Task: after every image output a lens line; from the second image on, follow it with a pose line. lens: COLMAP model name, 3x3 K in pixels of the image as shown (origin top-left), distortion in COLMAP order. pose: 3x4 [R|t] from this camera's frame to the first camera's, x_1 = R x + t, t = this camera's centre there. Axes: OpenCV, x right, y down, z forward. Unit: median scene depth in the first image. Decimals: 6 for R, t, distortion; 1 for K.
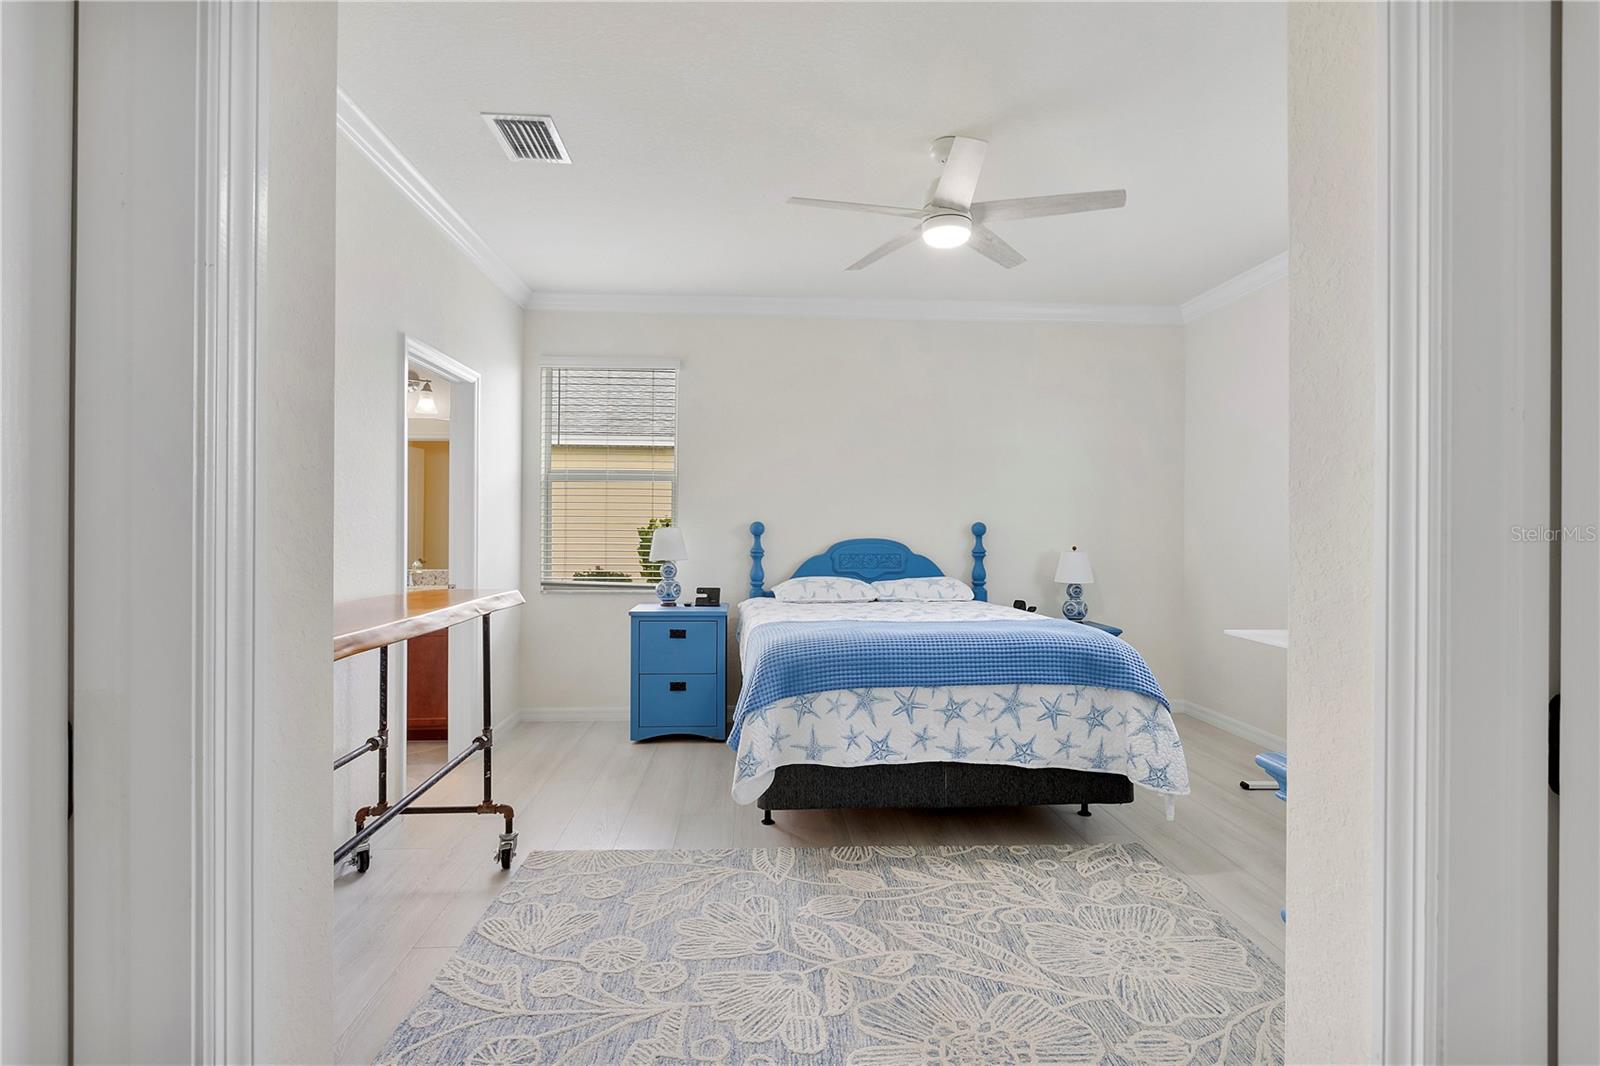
lens RADIAL K [[742.3, 0, 801.5], [0, 742.3, 530.5], [0, 0, 1]] dist [-0.006114, -0.001462]
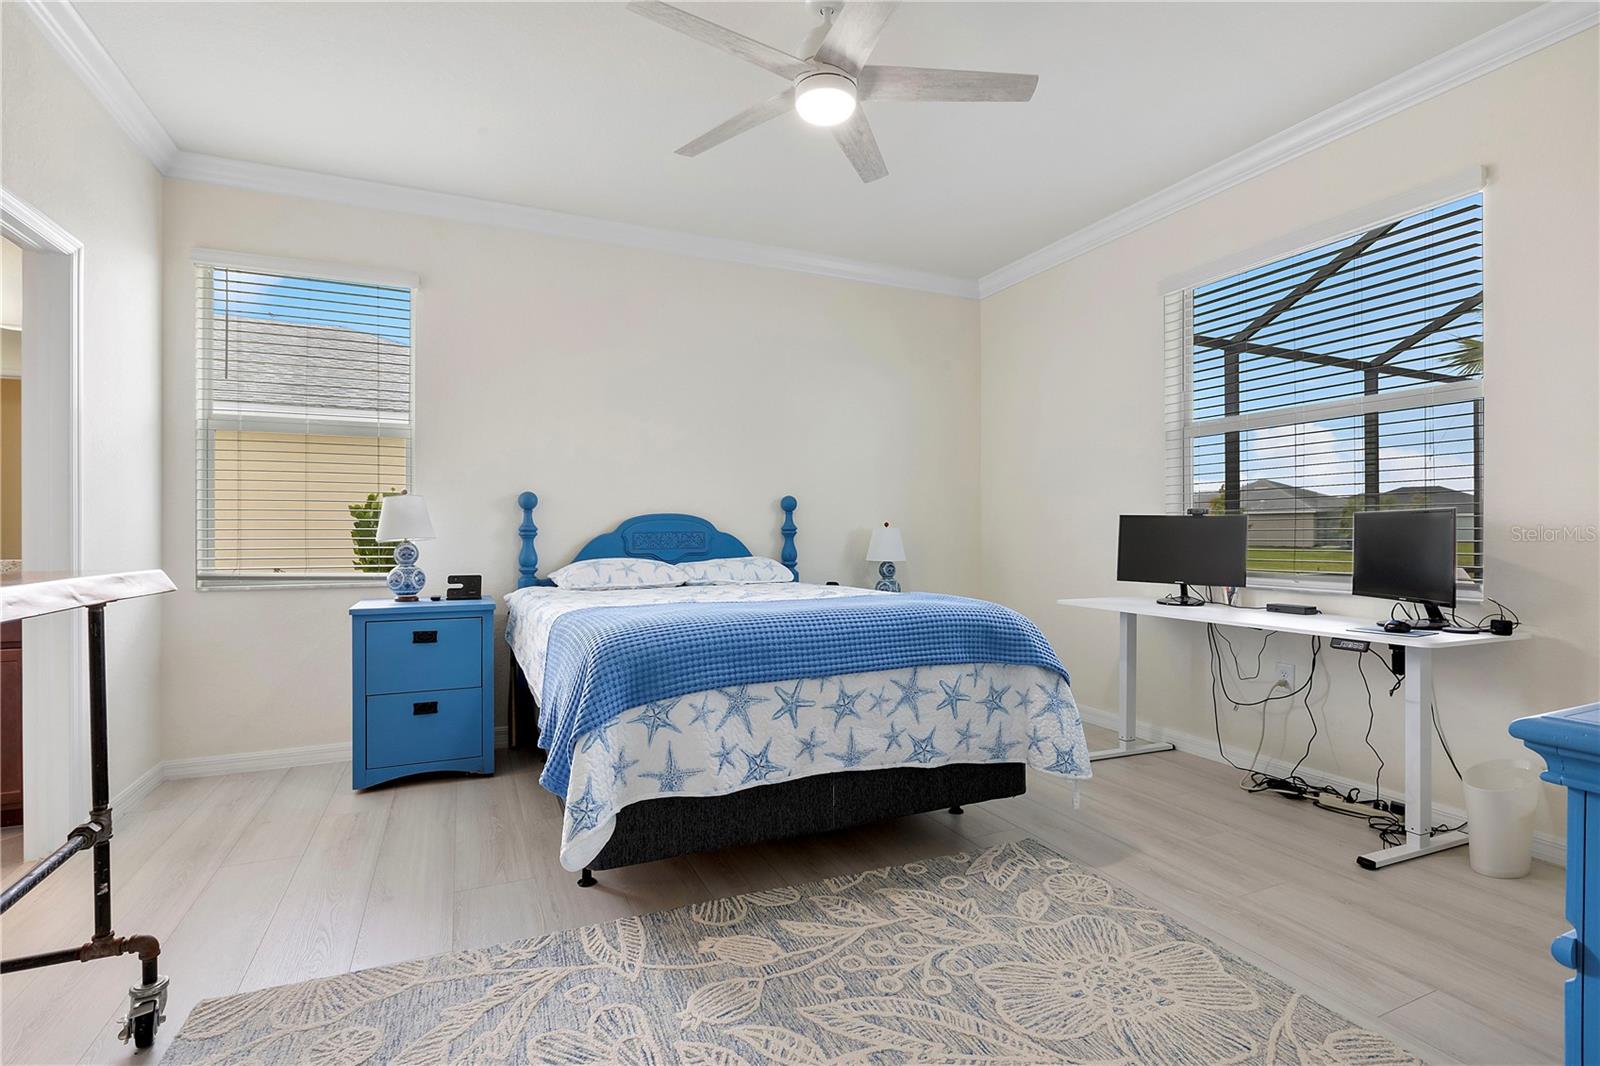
lens RADIAL K [[742.3, 0, 792.8], [0, 742.3, 534.0], [0, 0, 1]] dist [-0.006114, -0.001462]
pose [[0.938511, -0.007623, 0.345165, -0.117130], [0.007567, 0.999970, 0.001508, 0.059128], [-0.345166, 0.001196, 0.938541, 0.281509]]
